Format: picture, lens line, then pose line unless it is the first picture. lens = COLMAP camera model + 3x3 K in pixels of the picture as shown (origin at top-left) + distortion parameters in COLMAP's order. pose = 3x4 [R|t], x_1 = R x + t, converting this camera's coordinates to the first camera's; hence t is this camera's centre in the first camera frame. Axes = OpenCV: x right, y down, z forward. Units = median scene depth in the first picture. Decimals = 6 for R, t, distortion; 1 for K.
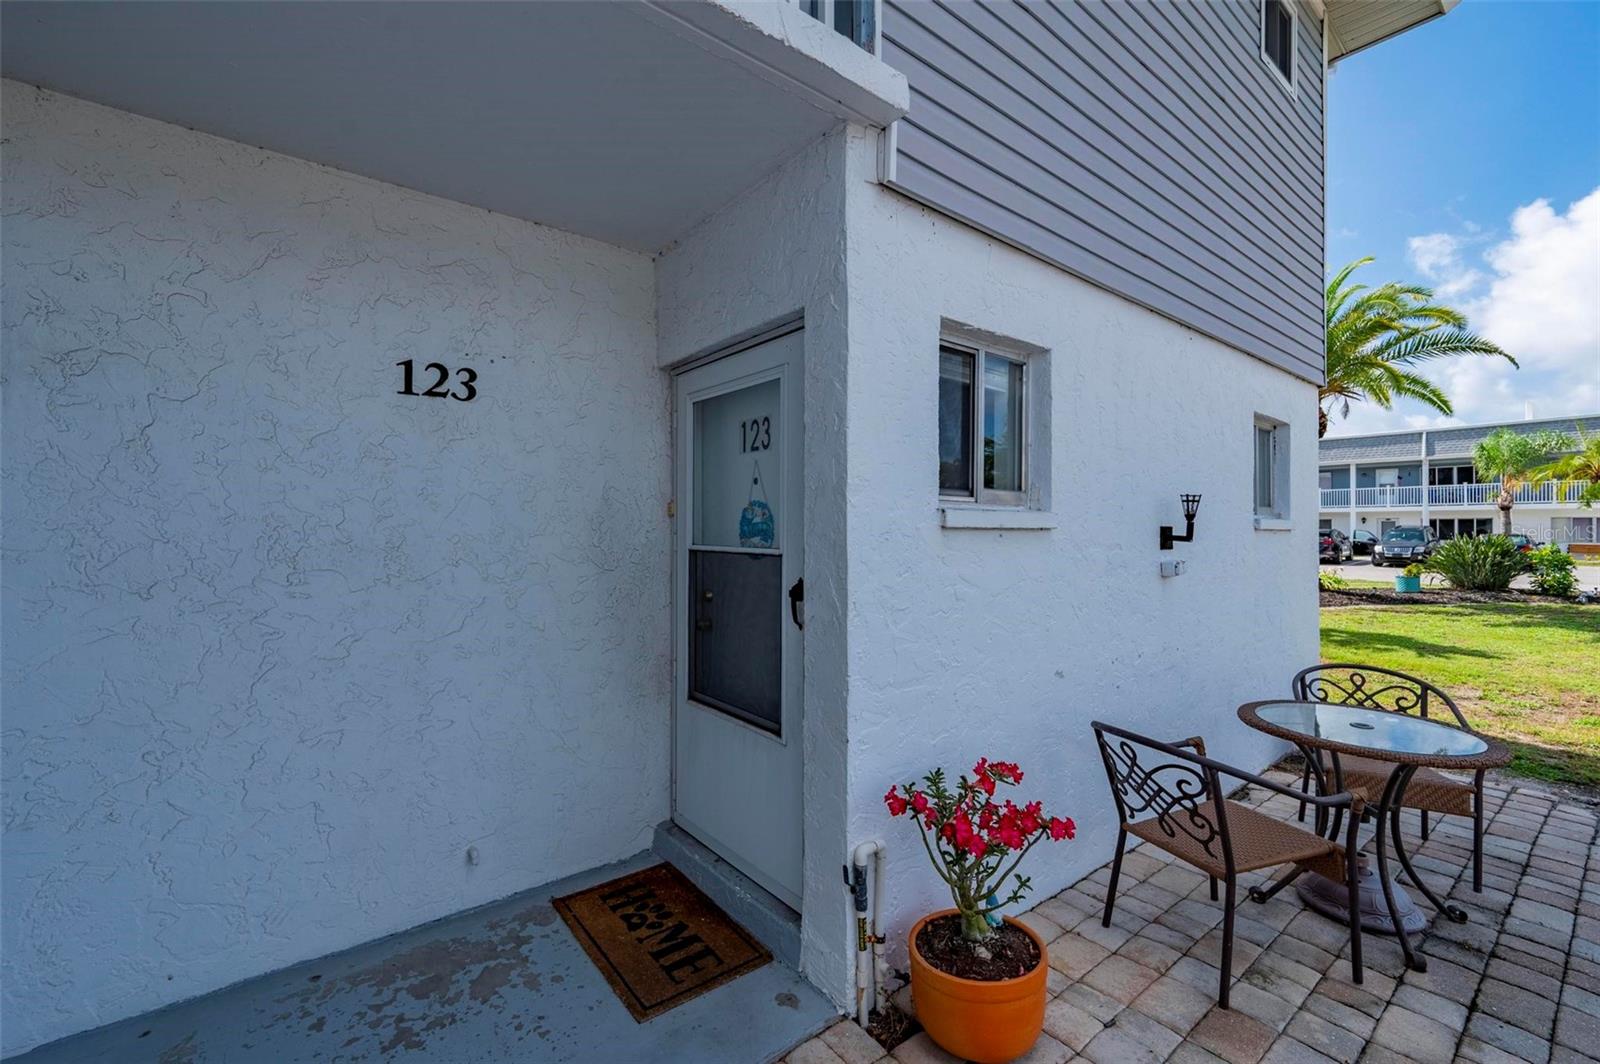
lens RADIAL K [[637.1, 0, 820.8], [0, 637.1, 527.7], [0, 0, 1]] dist [-0.002441, 0.000146]
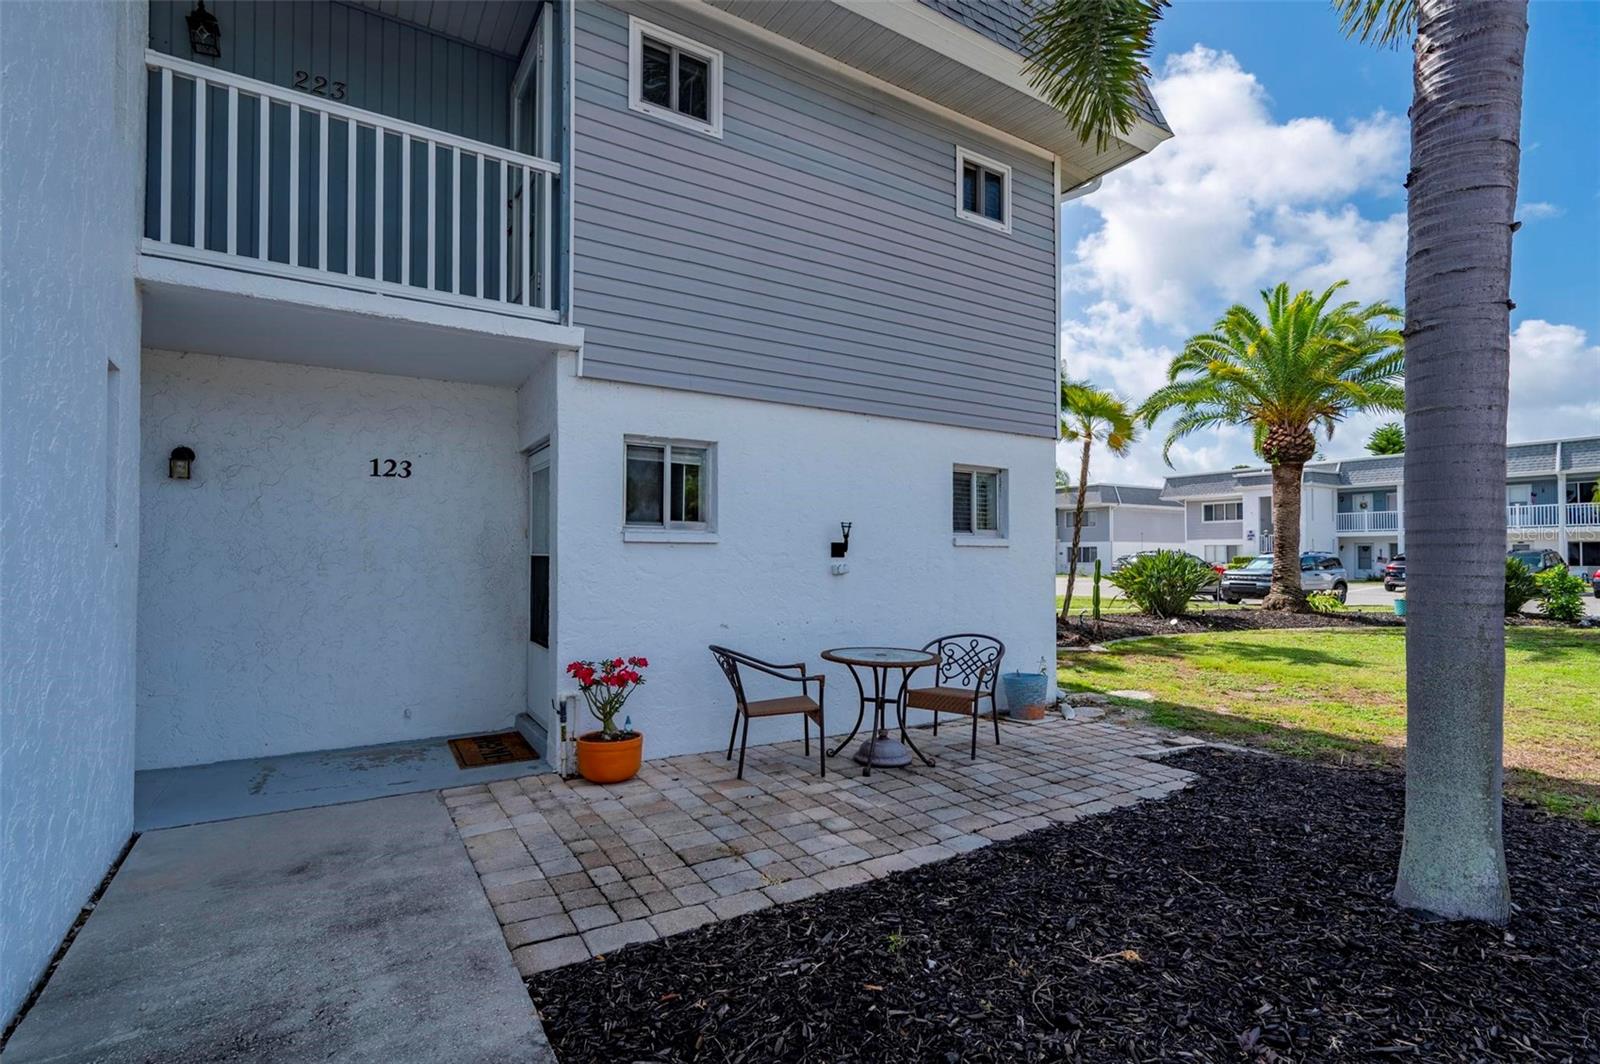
lens RADIAL K [[667.0, 0, 805.0], [0, 667.0, 545.8], [0, 0, 1]] dist [0.001589, -0.001255]
pose [[0.994020, -0.002322, -0.109176, 0.869014], [0.001130, 0.999939, -0.010978, 0.031911], [0.109195, 0.010789, 0.993962, -0.880598]]
